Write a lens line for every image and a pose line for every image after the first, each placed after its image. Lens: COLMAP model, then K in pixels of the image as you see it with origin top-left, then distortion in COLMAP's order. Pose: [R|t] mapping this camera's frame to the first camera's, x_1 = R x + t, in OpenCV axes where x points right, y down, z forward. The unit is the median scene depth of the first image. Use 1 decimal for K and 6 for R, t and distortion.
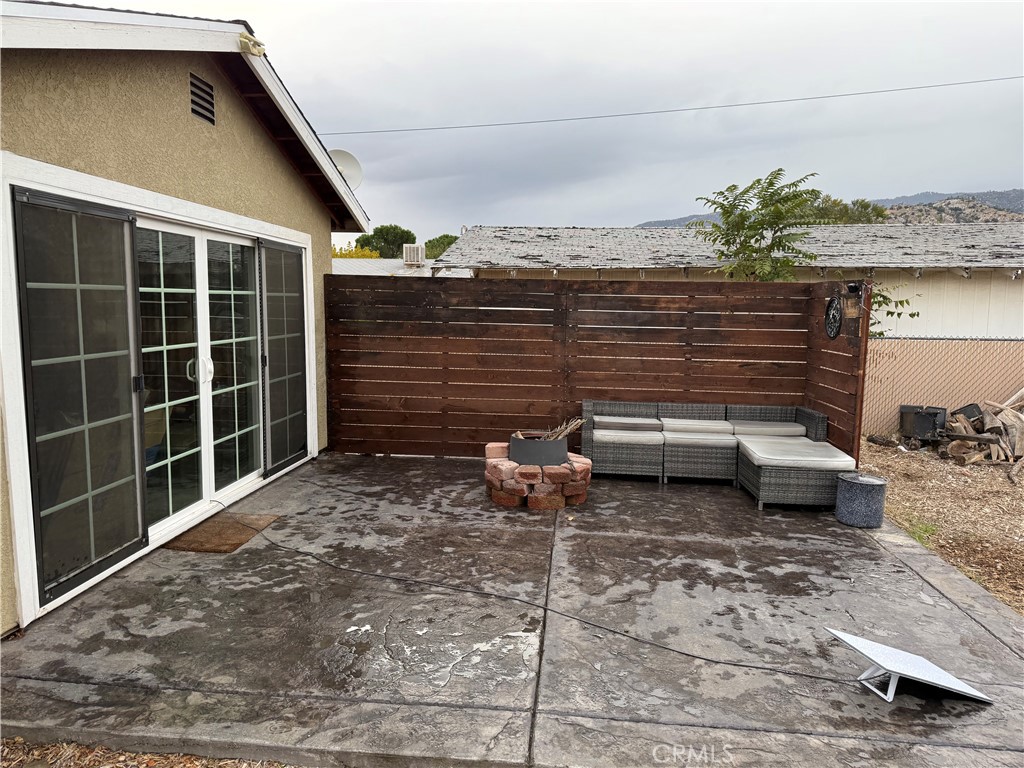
lens RADIAL K [[707.5, 0, 519.3], [0, 707.5, 380.2], [0, 0, 1]] dist [0.058166, -0.067679]
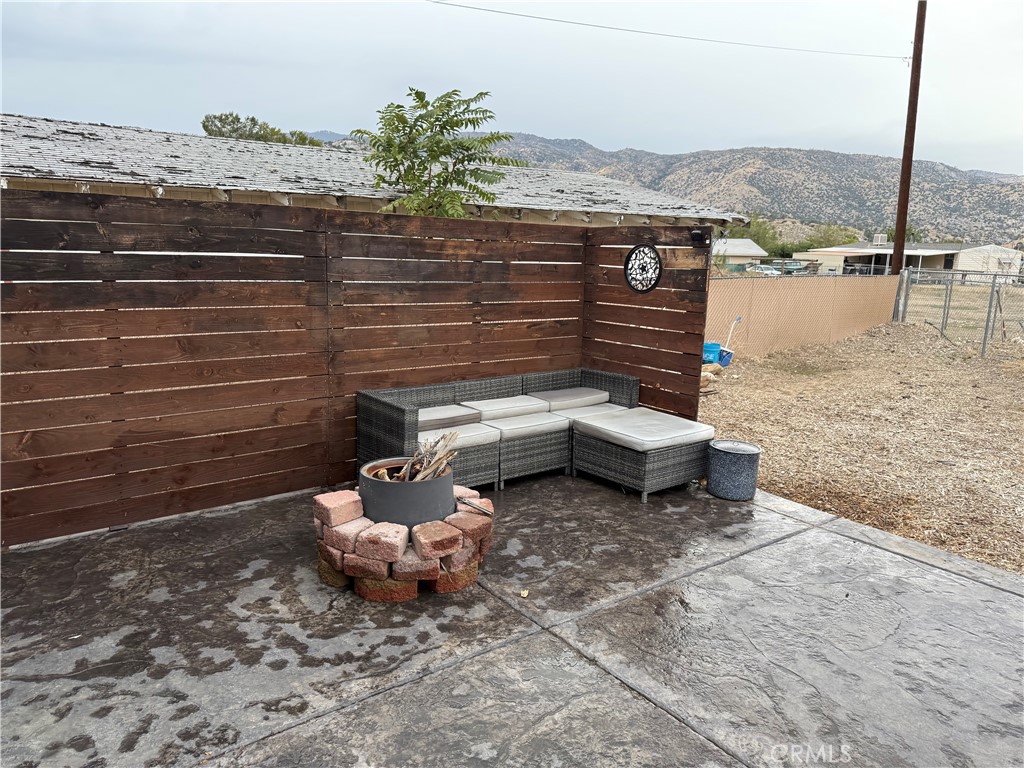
lens RADIAL K [[707.5, 0, 518.7], [0, 707.5, 379.9], [0, 0, 1]] dist [0.058166, -0.067679]
pose [[0.727670, -0.119882, 0.675371, -0.284351], [0.054611, 0.991609, 0.117175, -0.060764], [-0.683750, -0.048382, 0.728110, 0.446465]]
